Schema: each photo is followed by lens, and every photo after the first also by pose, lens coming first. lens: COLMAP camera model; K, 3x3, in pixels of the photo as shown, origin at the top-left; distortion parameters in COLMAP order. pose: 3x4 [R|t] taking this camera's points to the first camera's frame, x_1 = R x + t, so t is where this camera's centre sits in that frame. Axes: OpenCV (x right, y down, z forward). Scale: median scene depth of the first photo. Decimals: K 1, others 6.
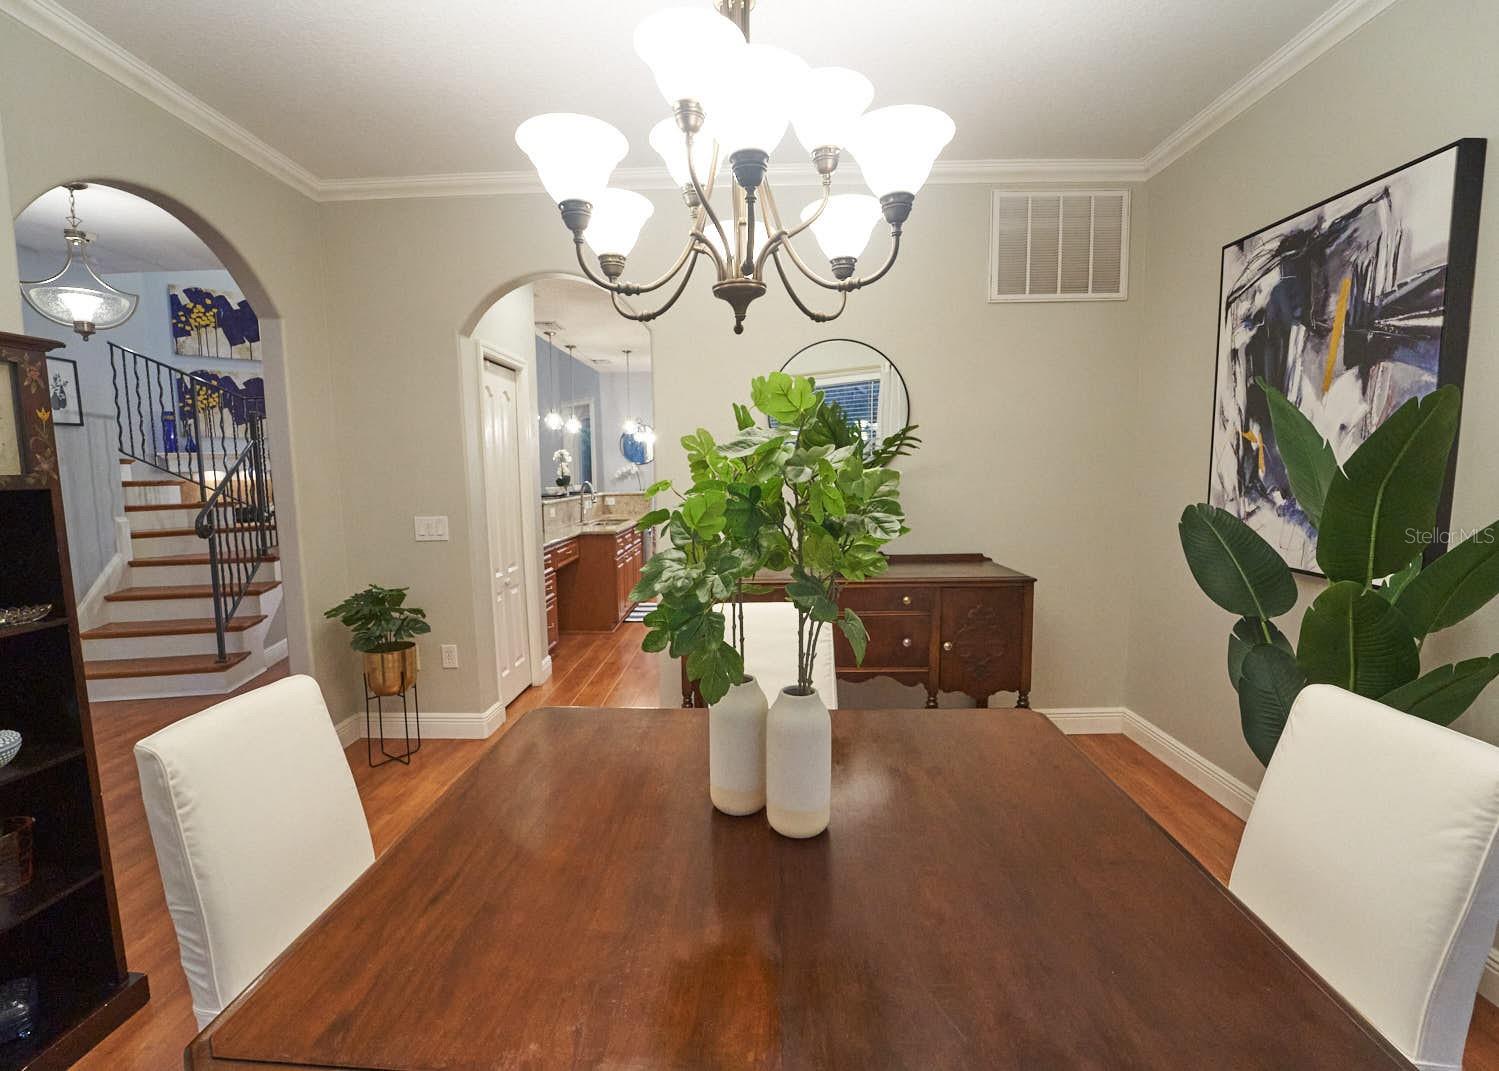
lens RADIAL K [[676.1, 0, 738.8], [0, 676.1, 543.6], [0, 0, 1]] dist [-0.027031, -0.000261]
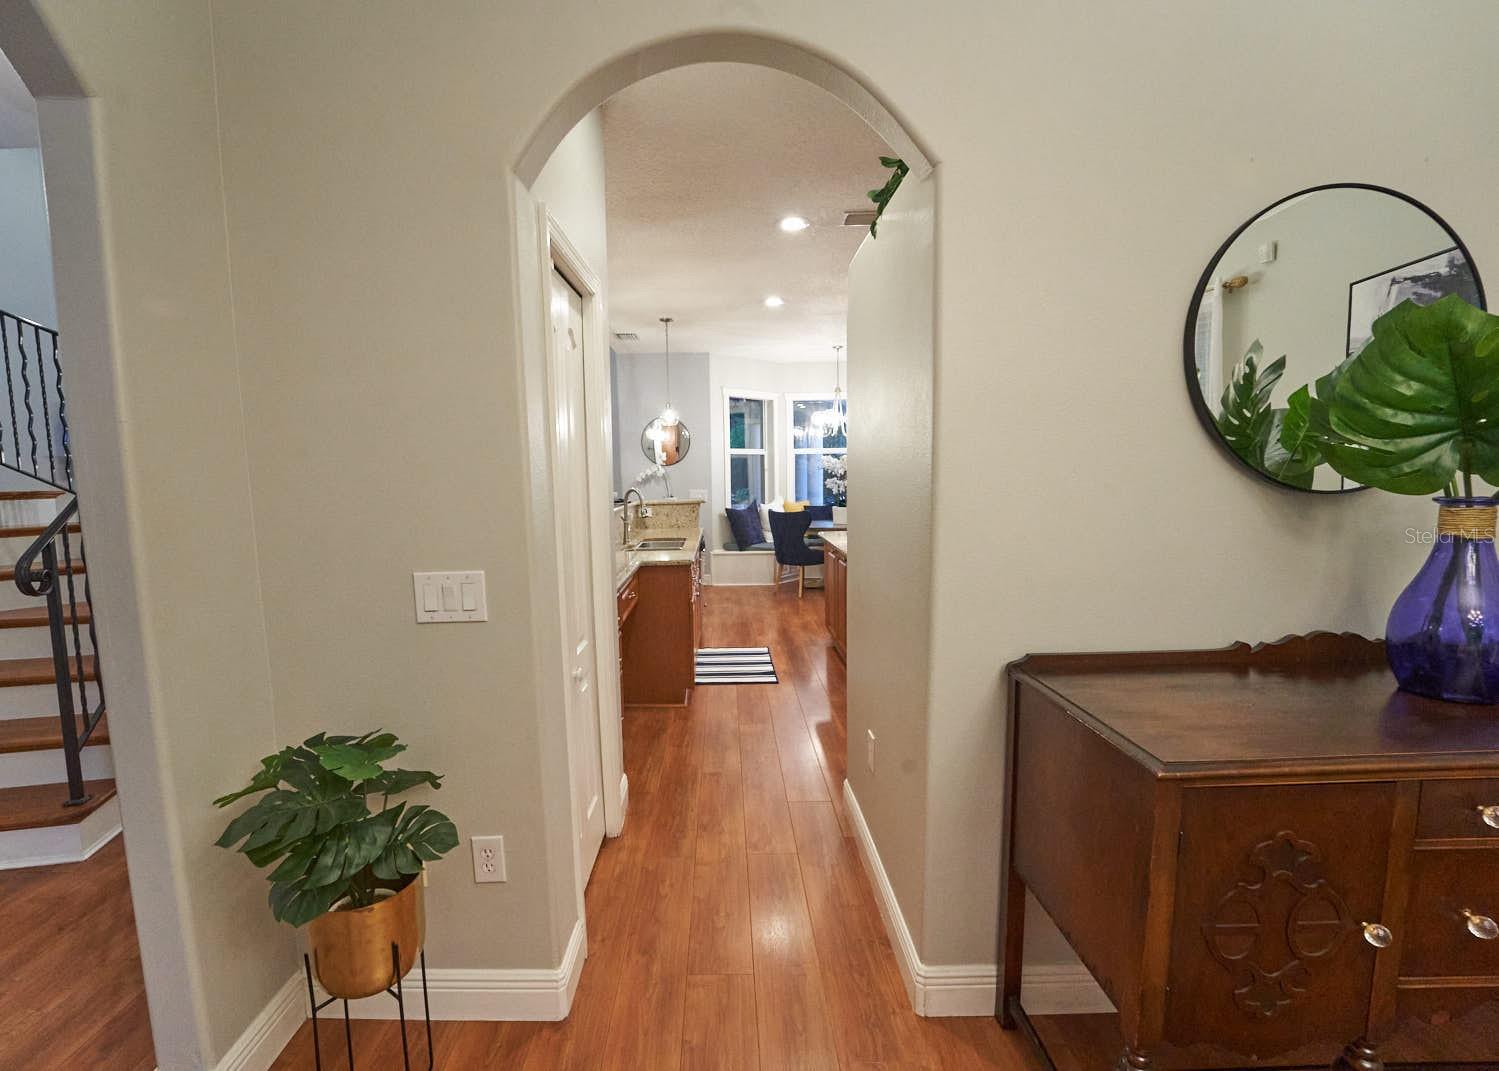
lens RADIAL K [[653.8, 0, 714.0], [0, 653.8, 543.7], [0, 0, 1]] dist [-0.022834, -0.000359]
pose [[0.999746, -0.006387, 0.021633, -0.293499], [0.006397, 0.999979, -0.000406, -0.058597], [-0.021630, 0.000544, 0.999766, 0.561033]]
